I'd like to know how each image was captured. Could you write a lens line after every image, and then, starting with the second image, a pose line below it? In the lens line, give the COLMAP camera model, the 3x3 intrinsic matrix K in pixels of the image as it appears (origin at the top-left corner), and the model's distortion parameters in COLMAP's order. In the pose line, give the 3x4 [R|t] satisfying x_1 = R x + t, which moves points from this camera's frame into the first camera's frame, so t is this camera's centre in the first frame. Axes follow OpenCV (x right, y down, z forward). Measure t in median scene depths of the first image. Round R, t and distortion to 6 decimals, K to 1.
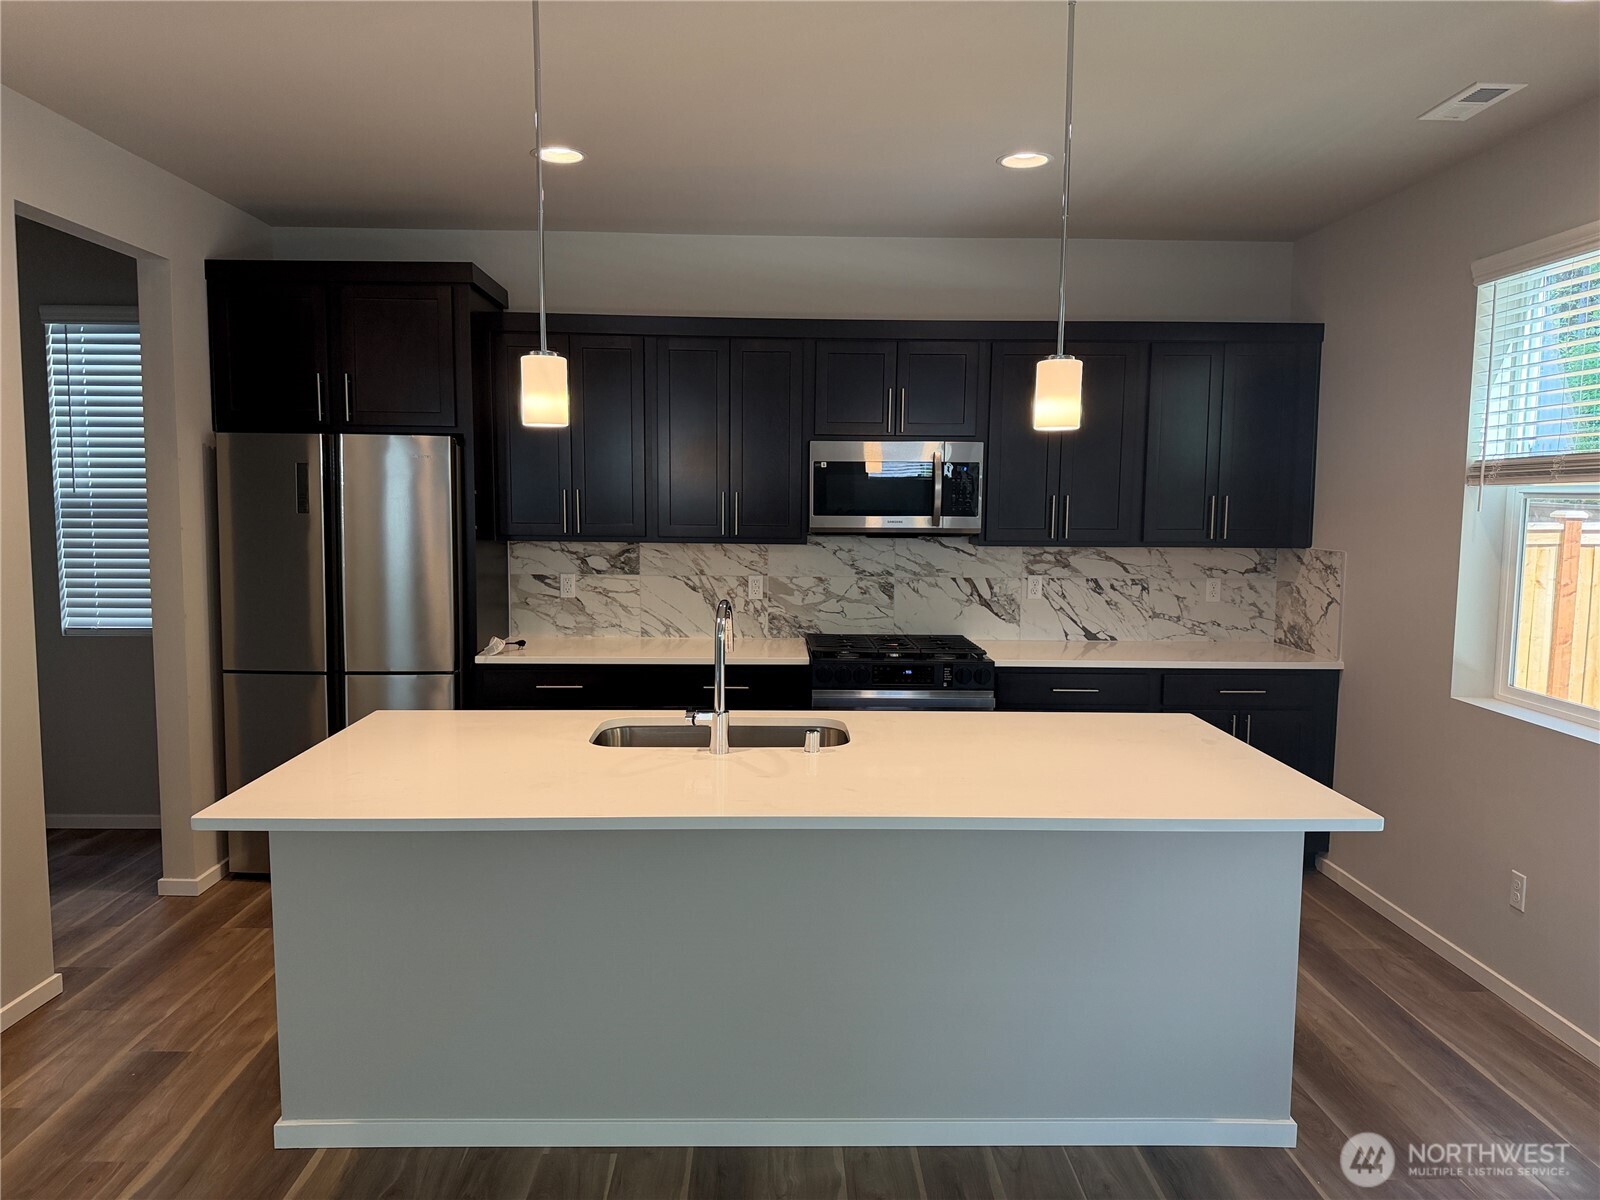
lens RADIAL K [[1117.2, 0, 792.4], [0, 1117.2, 603.4], [0, 0, 1]] dist [0.164675, -0.269927]
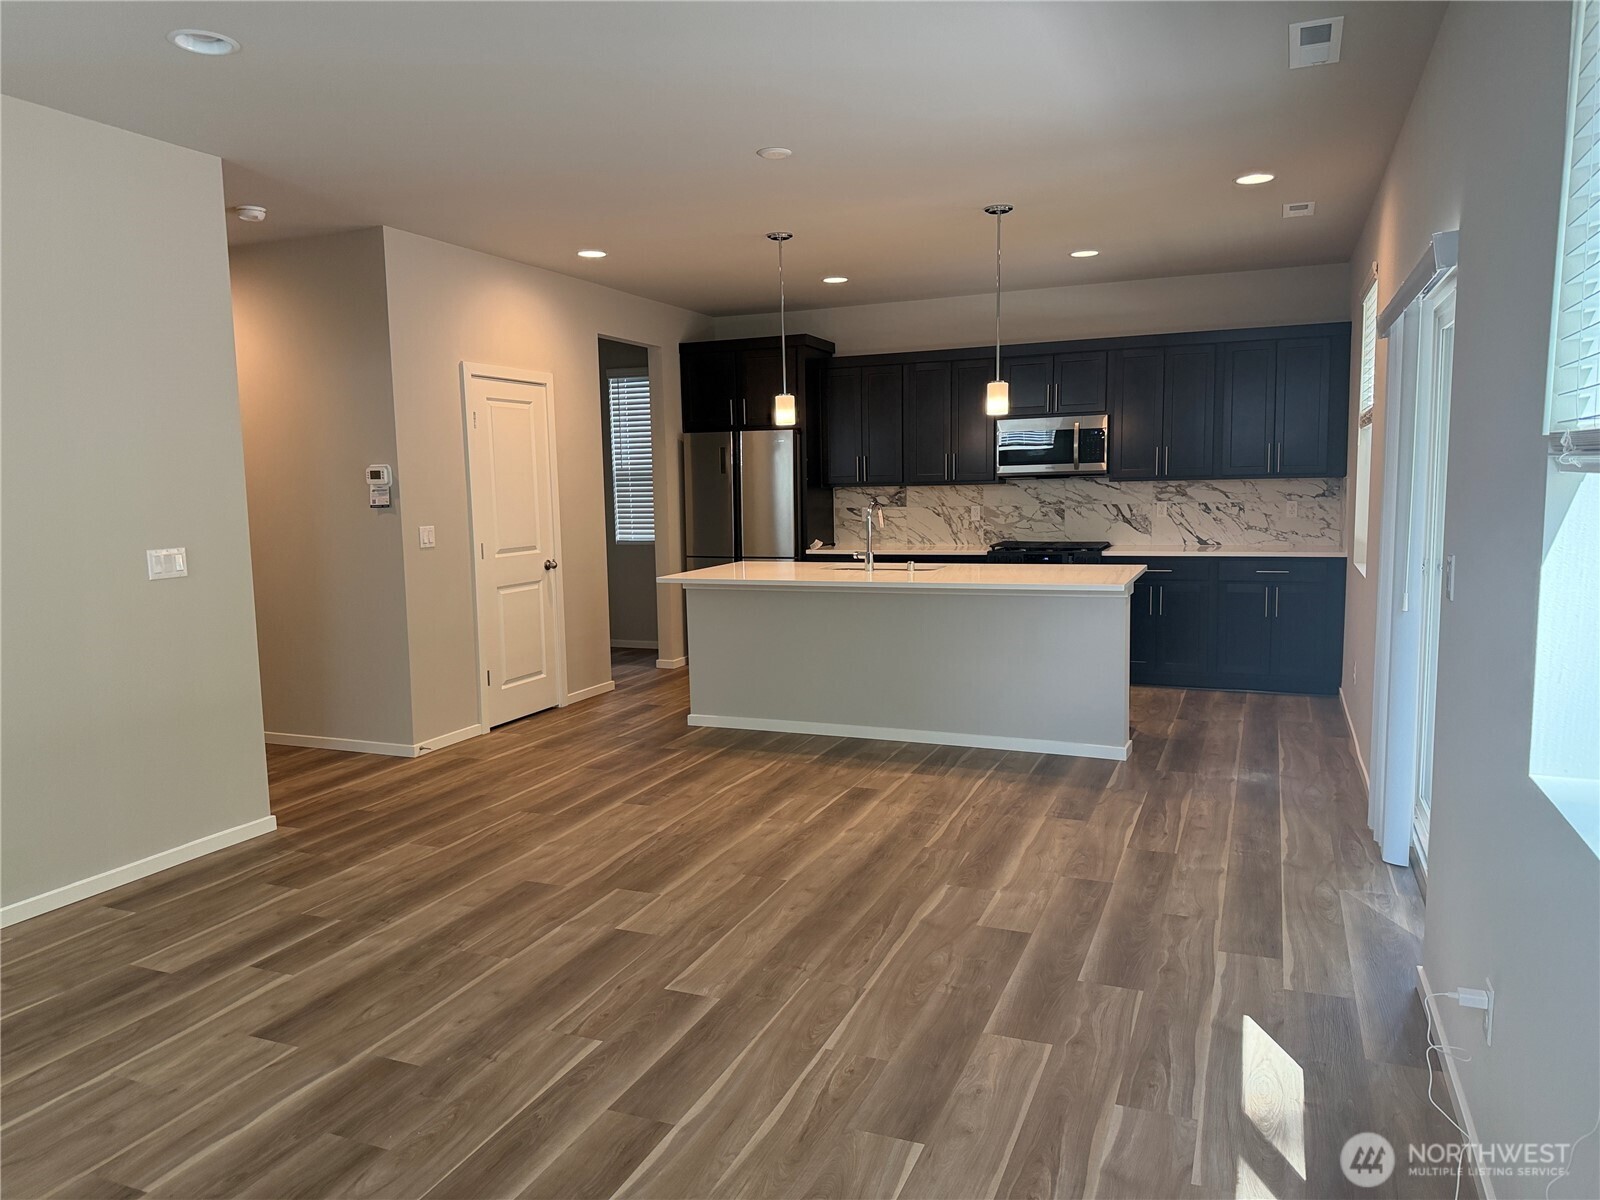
lens RADIAL K [[1117.2, 0, 792.4], [0, 1117.2, 603.4], [0, 0, 1]] dist [0.164675, -0.269927]
pose [[0.913367, 0.018238, -0.406729, 0.383778], [-0.011152, 0.999742, 0.019785, 0.086058], [0.406985, -0.013535, 0.913335, -0.577714]]
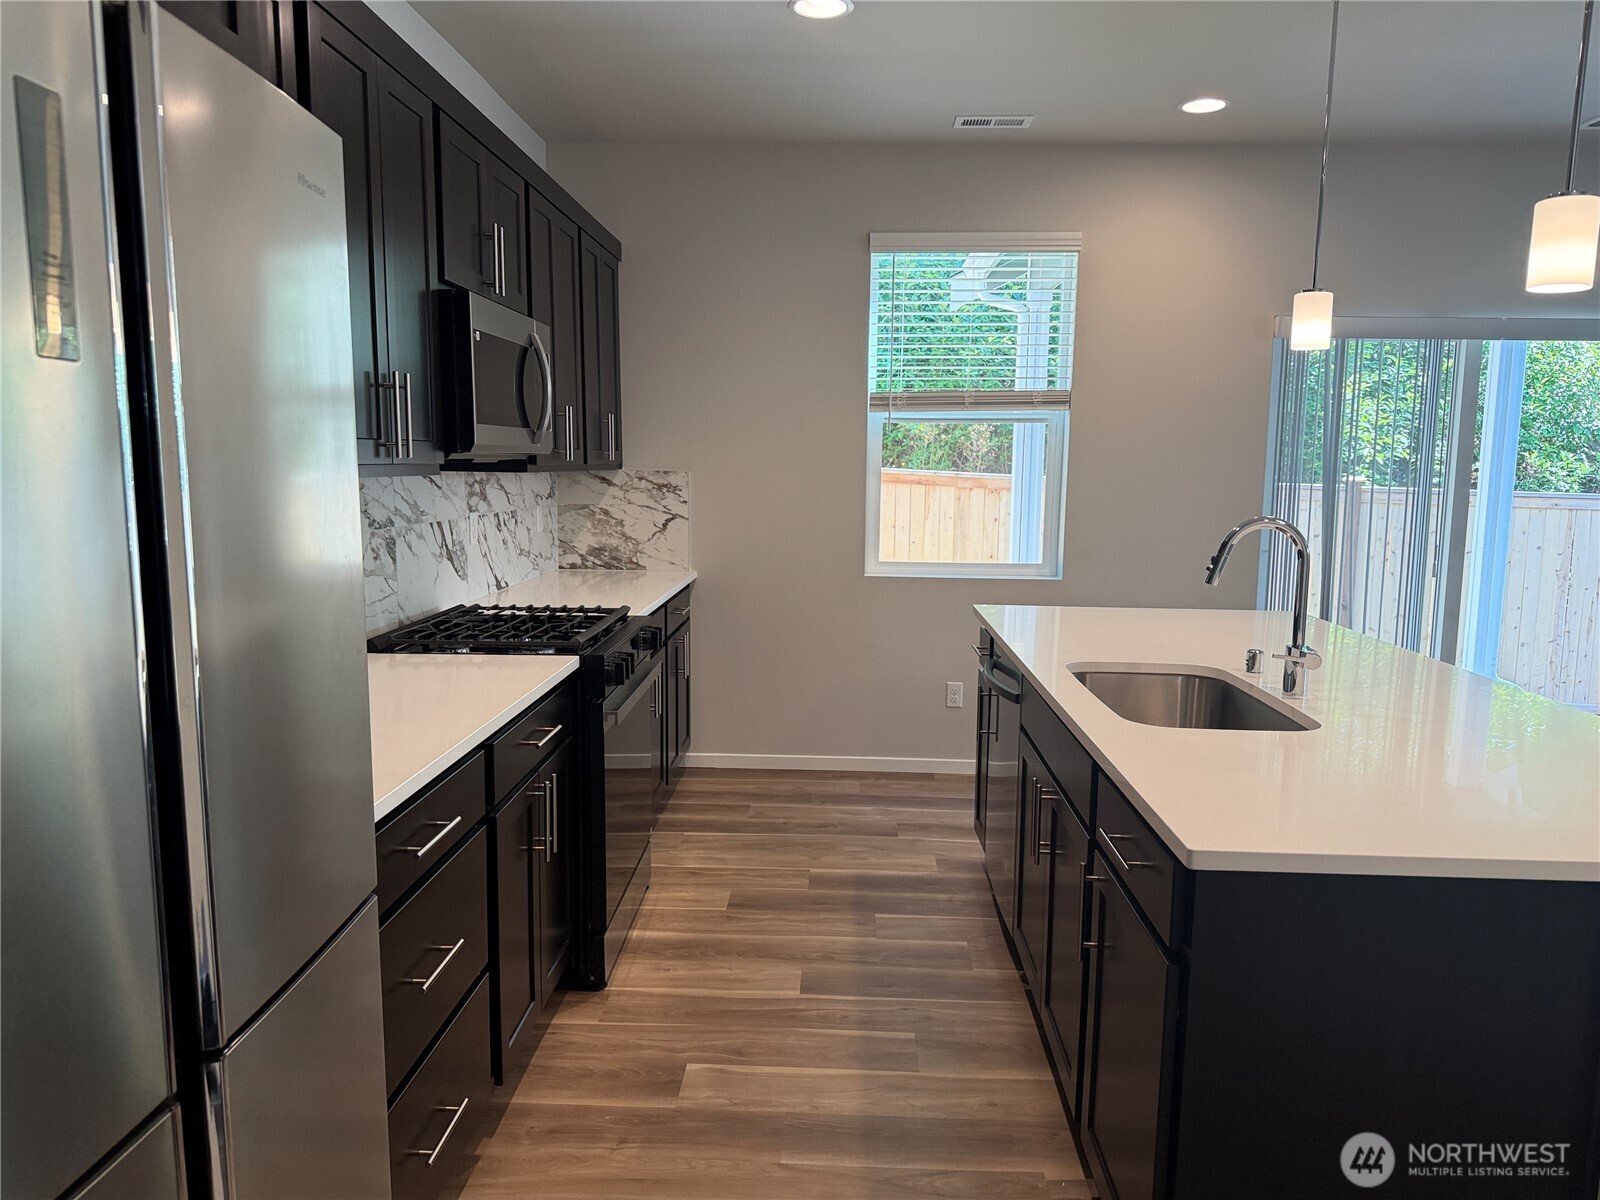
lens RADIAL K [[1117.2, 0, 792.4], [0, 1117.2, 603.4], [0, 0, 1]] dist [0.164675, -0.269927]
pose [[0.064617, -0.135779, 0.988630, -0.521811], [0.086853, 0.987706, 0.129975, -0.044673], [-0.994123, 0.077467, 0.075616, 0.739310]]
